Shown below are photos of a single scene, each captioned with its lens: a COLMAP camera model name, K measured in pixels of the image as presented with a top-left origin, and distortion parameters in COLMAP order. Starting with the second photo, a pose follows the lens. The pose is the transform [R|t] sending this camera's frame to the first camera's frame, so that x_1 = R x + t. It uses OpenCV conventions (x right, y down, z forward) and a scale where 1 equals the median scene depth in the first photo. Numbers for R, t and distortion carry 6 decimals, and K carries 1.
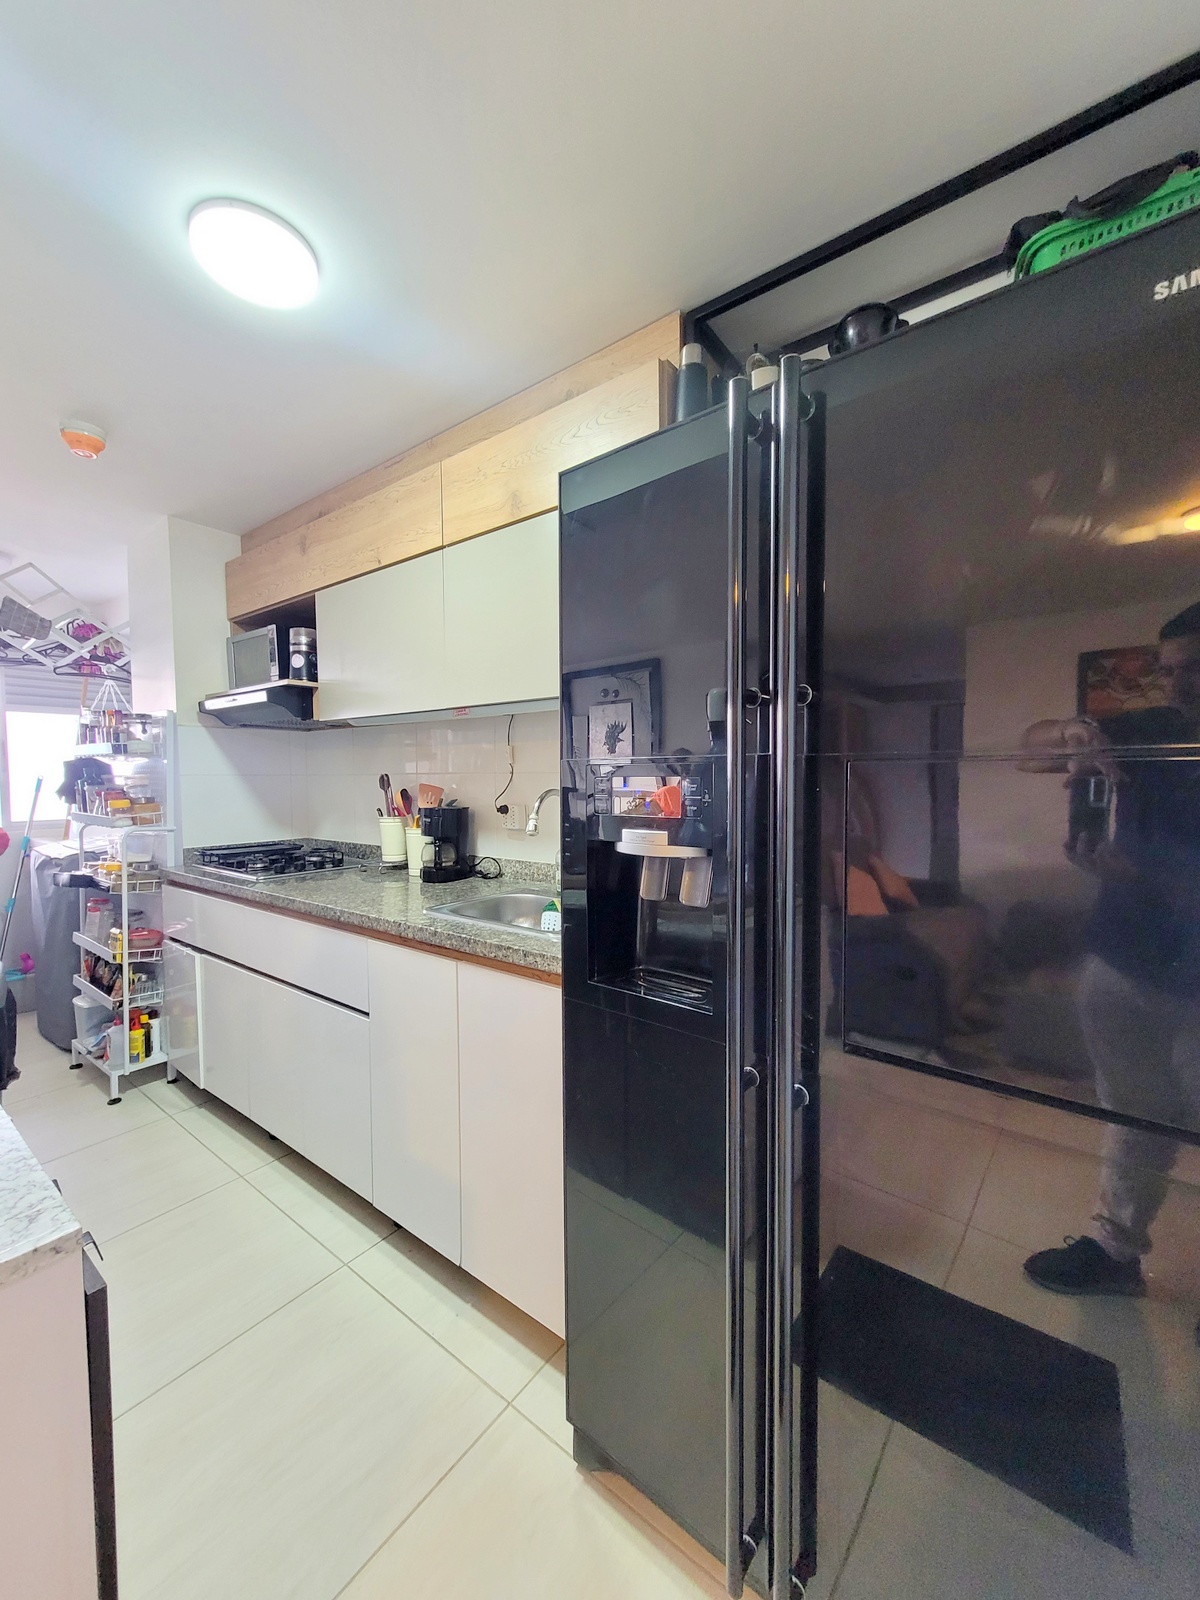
lens RADIAL K [[628.4, 0, 610.9], [0, 628.4, 806.8], [0, 0, 1]] dist [-0.001584, 0.000217]
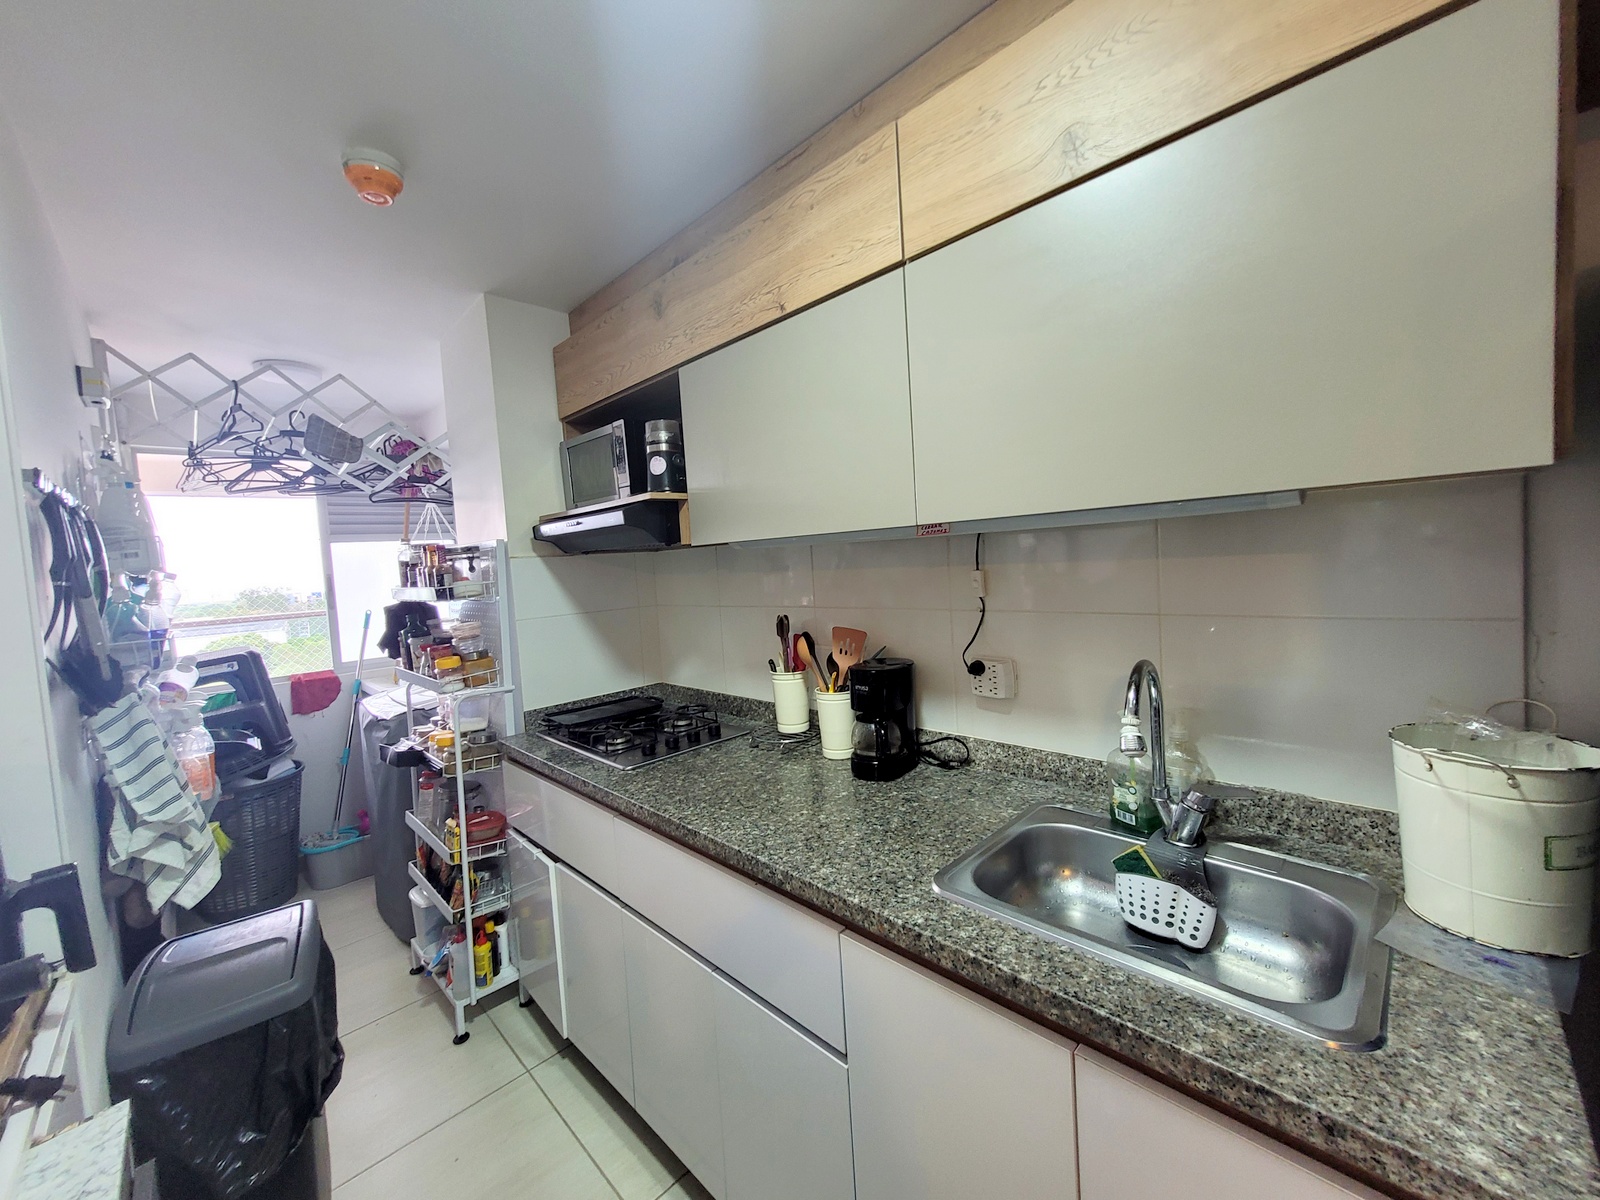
lens RADIAL K [[625.9, 0, 800.2], [0, 625.9, 589.4], [0, 0, 1]] dist [0.002913, 0.000131]
pose [[0.987157, -0.047875, -0.152411, -0.215810], [0.049076, 0.998787, 0.004126, -0.077644], [0.152028, -0.011552, 0.988309, 0.282808]]
